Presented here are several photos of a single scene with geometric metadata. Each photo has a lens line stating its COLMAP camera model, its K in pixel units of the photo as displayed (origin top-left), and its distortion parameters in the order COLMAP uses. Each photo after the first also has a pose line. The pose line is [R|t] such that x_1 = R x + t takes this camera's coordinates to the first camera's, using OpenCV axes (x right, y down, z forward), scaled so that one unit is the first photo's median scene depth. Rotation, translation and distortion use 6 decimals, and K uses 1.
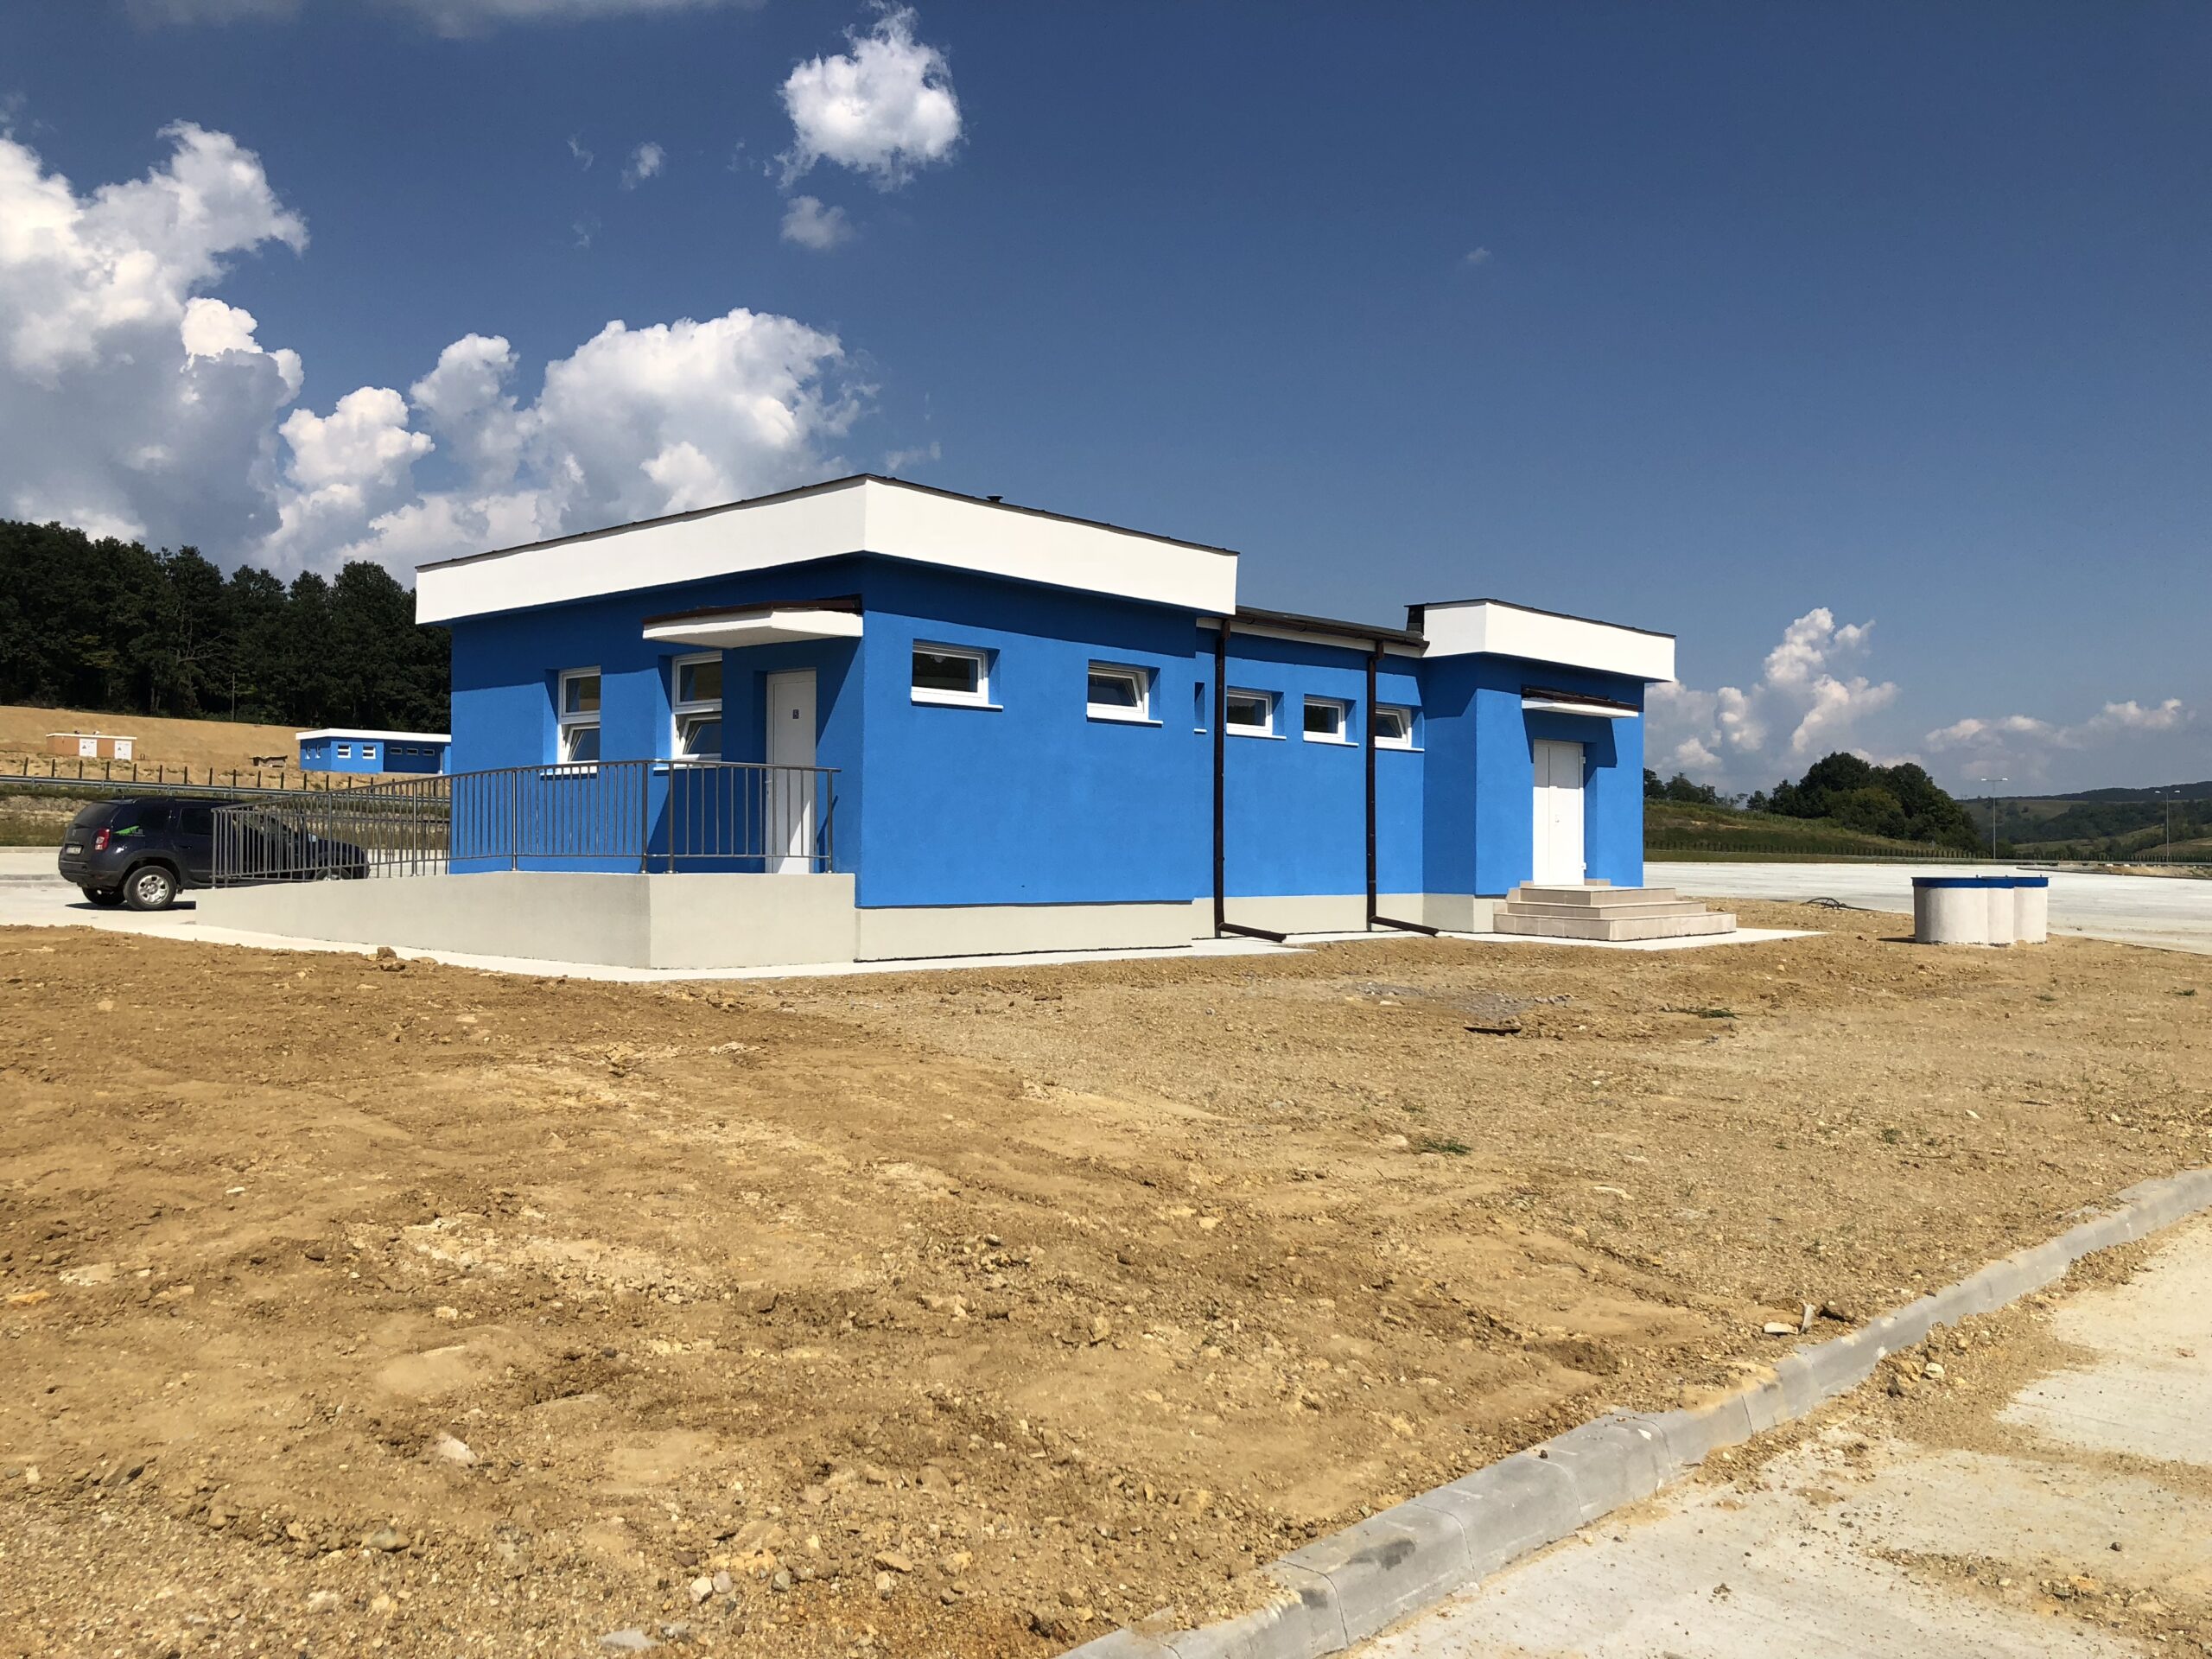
lens RADIAL K [[1812.5, 0, 1099.0], [0, 1812.5, 852.5], [0, 0, 1]] dist [0.038307, 0.007562]
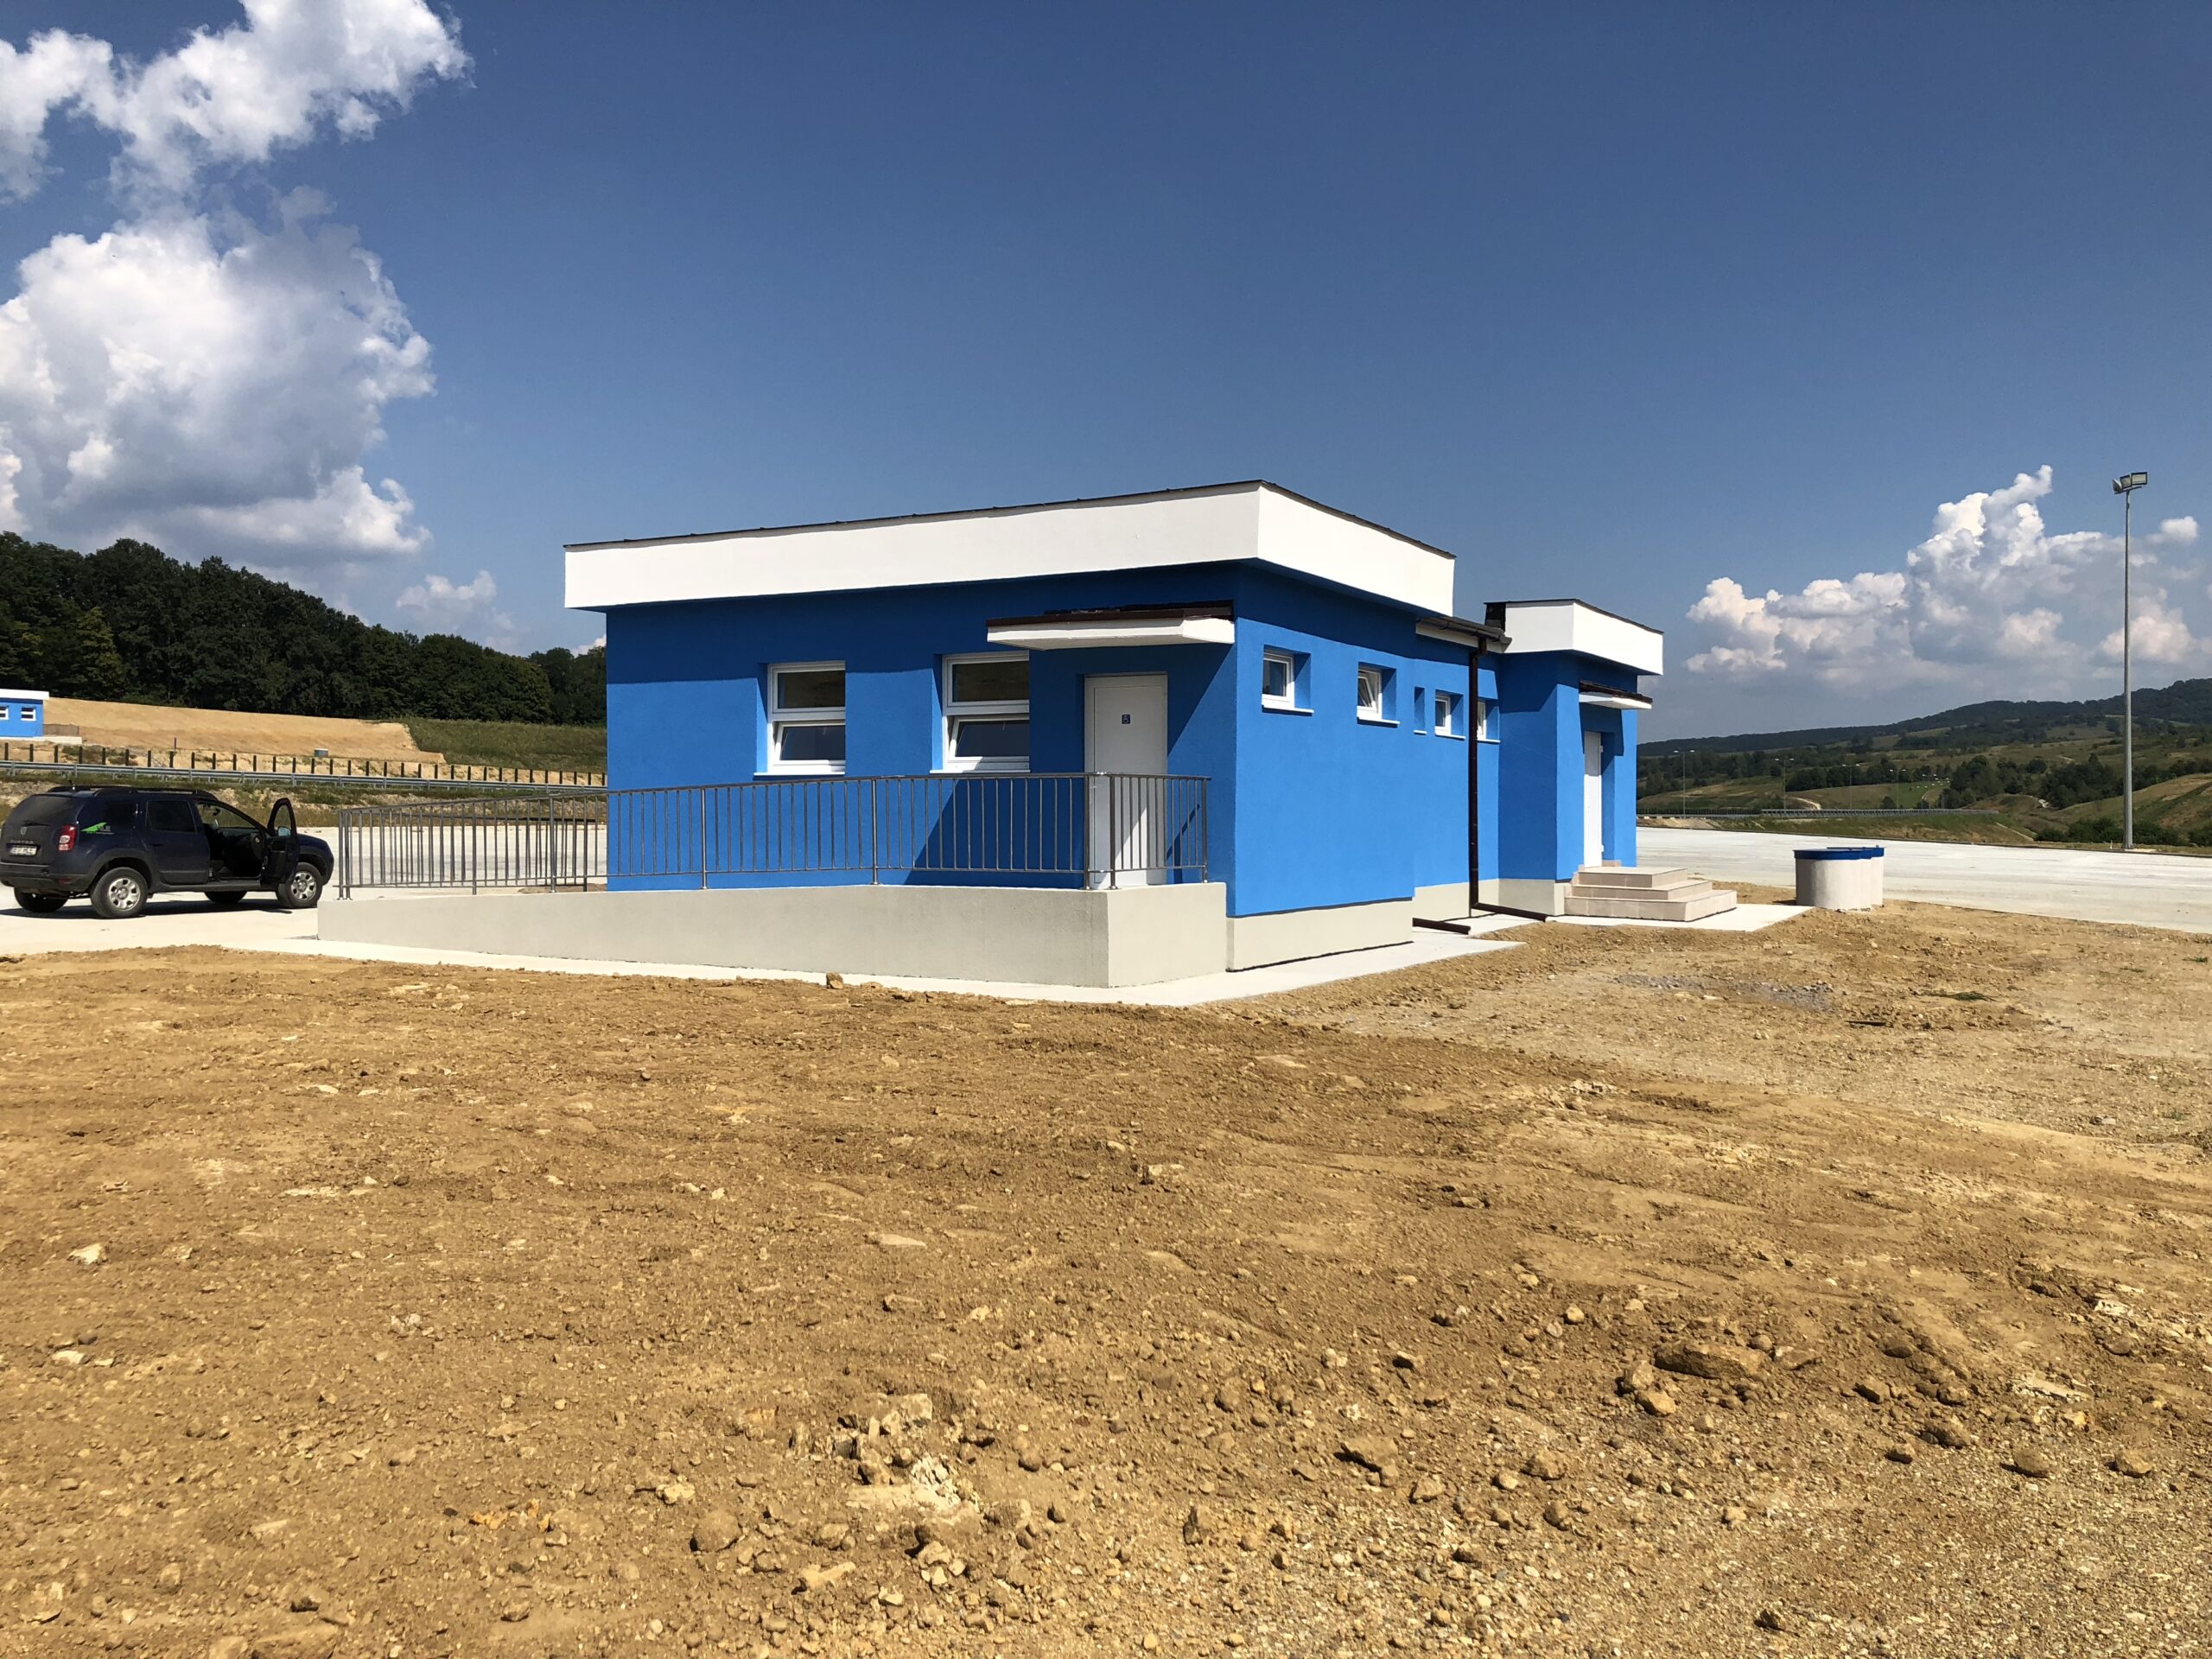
lens RADIAL K [[1806.9, 0, 1096.3], [0, 1806.9, 893.9], [0, 0, 1]] dist [0.006241, 0.004730]
pose [[0.974310, -0.018010, 0.224492, -0.296022], [0.007670, 0.998873, 0.046845, -0.020286], [-0.225082, -0.043920, 0.973349, 0.035075]]
